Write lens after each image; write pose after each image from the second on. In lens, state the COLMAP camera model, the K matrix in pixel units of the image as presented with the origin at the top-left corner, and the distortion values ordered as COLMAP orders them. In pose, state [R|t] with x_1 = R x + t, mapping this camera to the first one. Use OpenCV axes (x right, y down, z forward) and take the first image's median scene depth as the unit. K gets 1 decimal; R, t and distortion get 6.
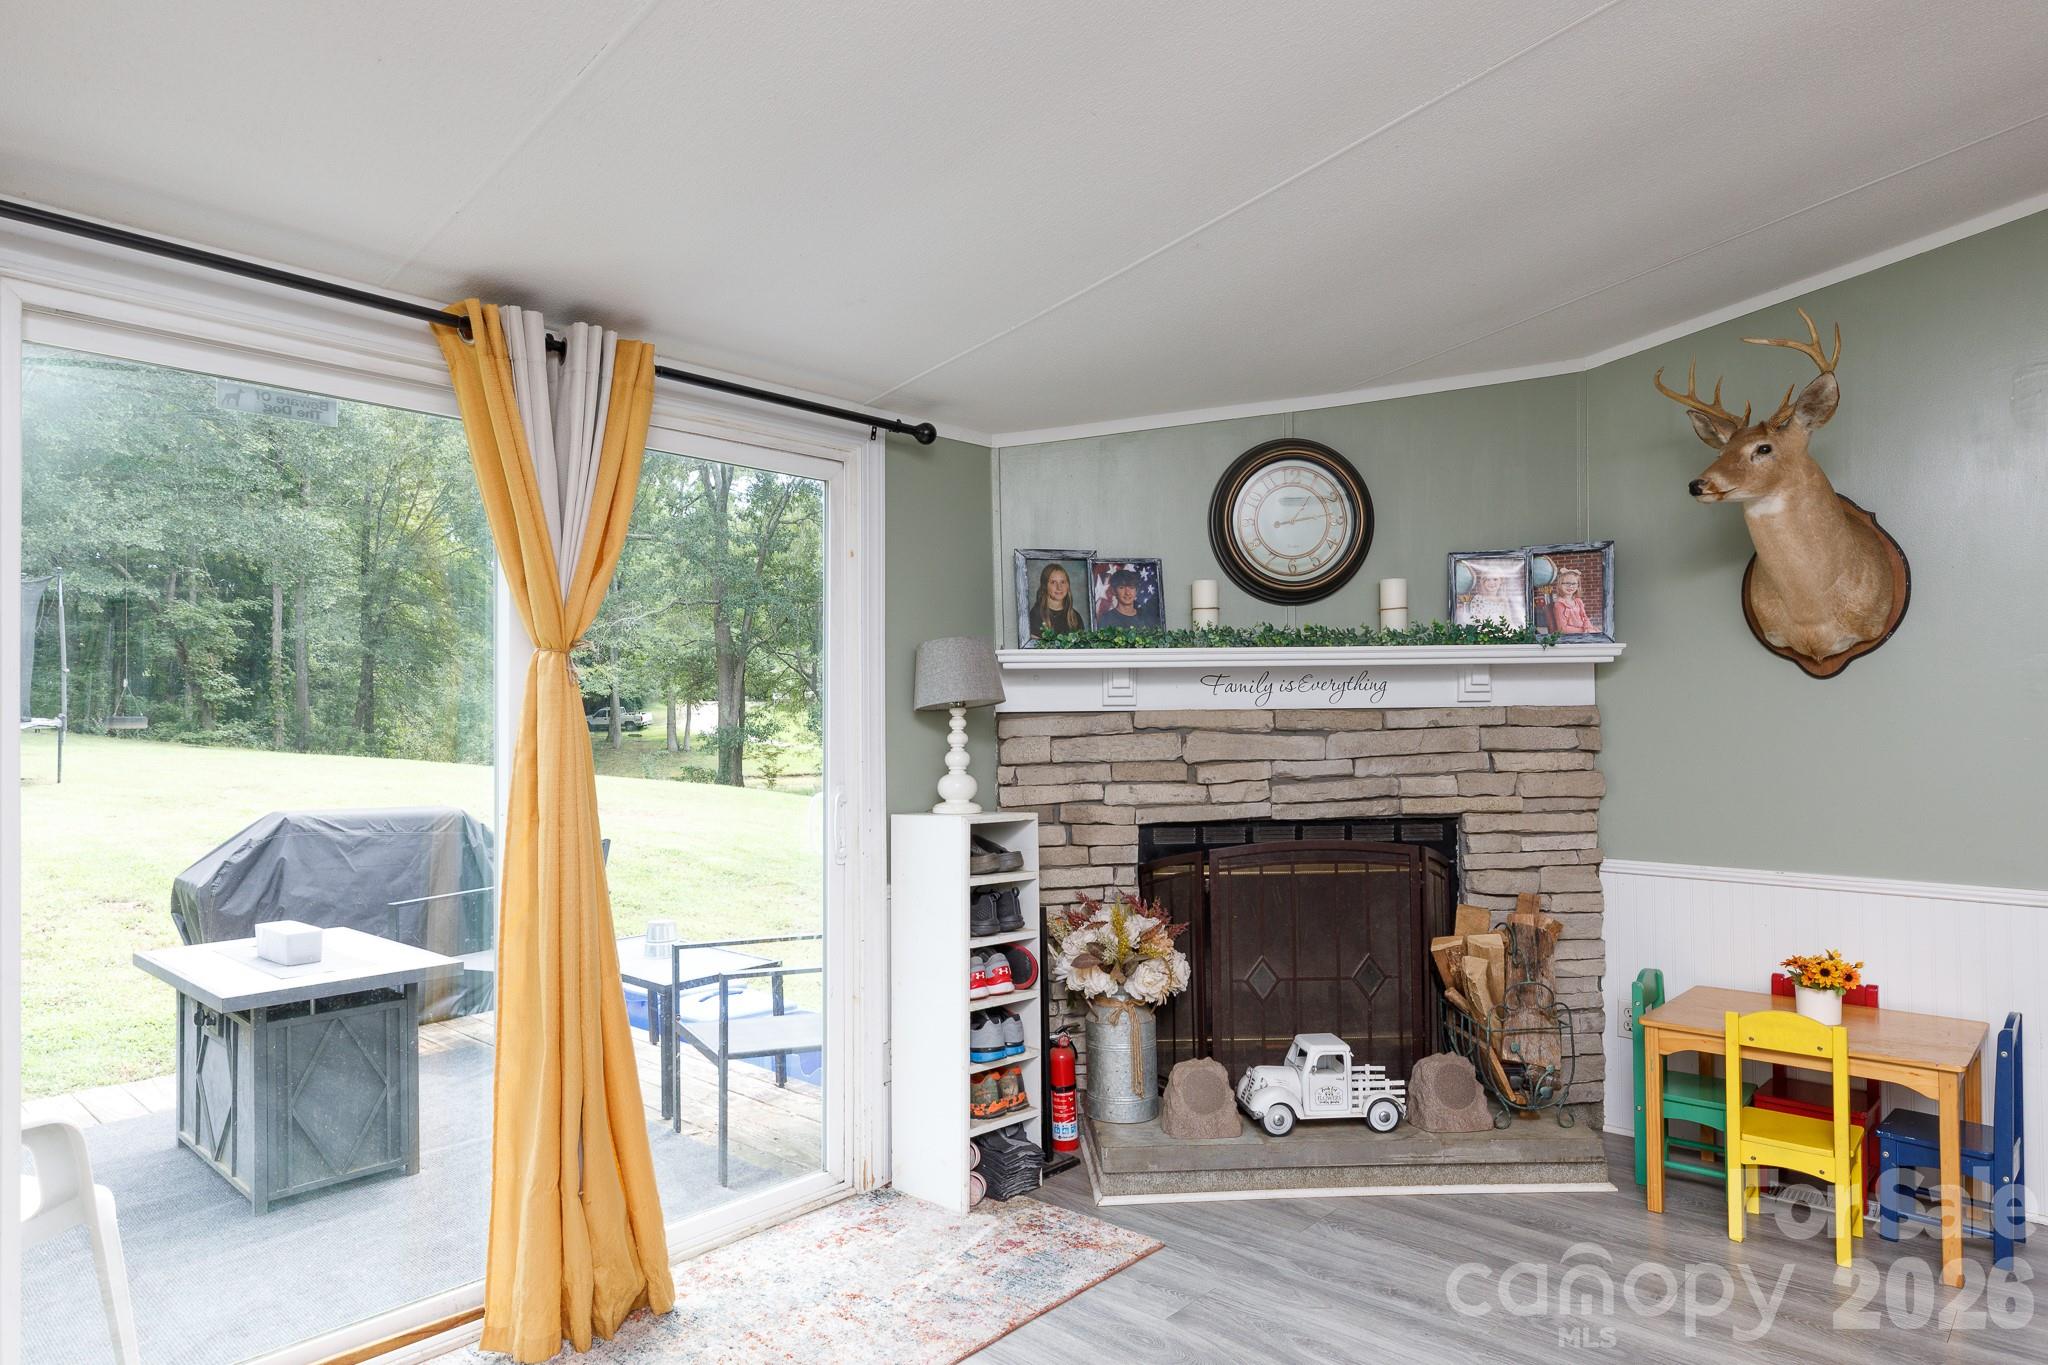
lens RADIAL K [[1212.8, 0, 1024.0], [0, 1212.8, 682.5], [0, 0, 1]] dist [-0.000843, -0.000066]
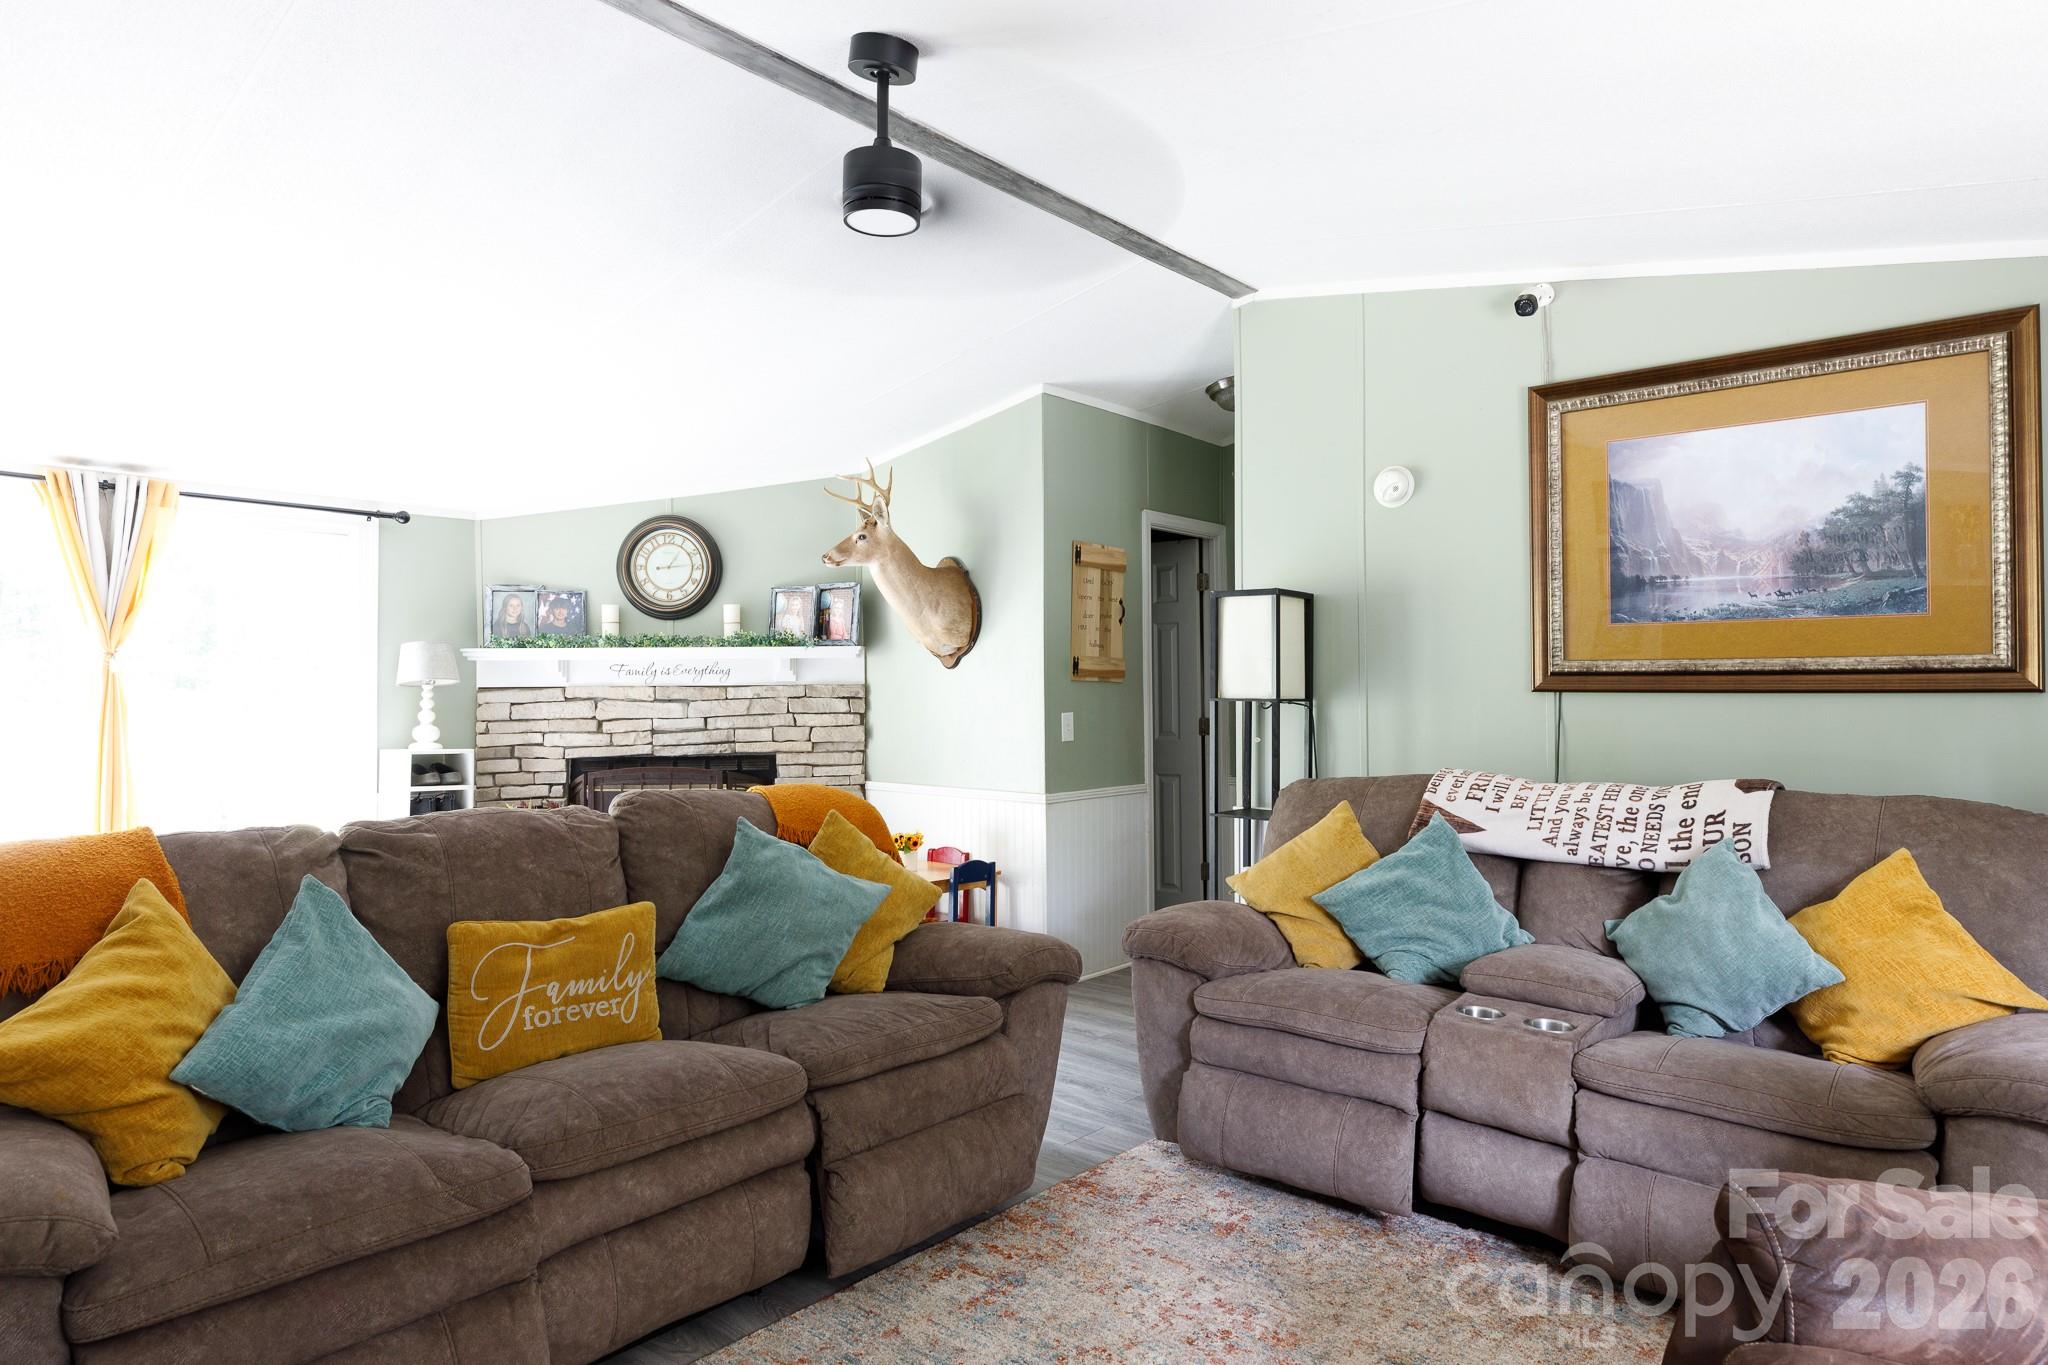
lens RADIAL K [[1204.0, 0, 1026.4], [0, 1204.0, 658.6], [0, 0, 1]] dist [0.001694, 0.001236]
pose [[0.999787, 0.004608, 0.020130, 0.660595], [-0.004578, 0.999988, -0.001539, -0.013925], [-0.020137, 0.001447, 0.999796, -0.580609]]
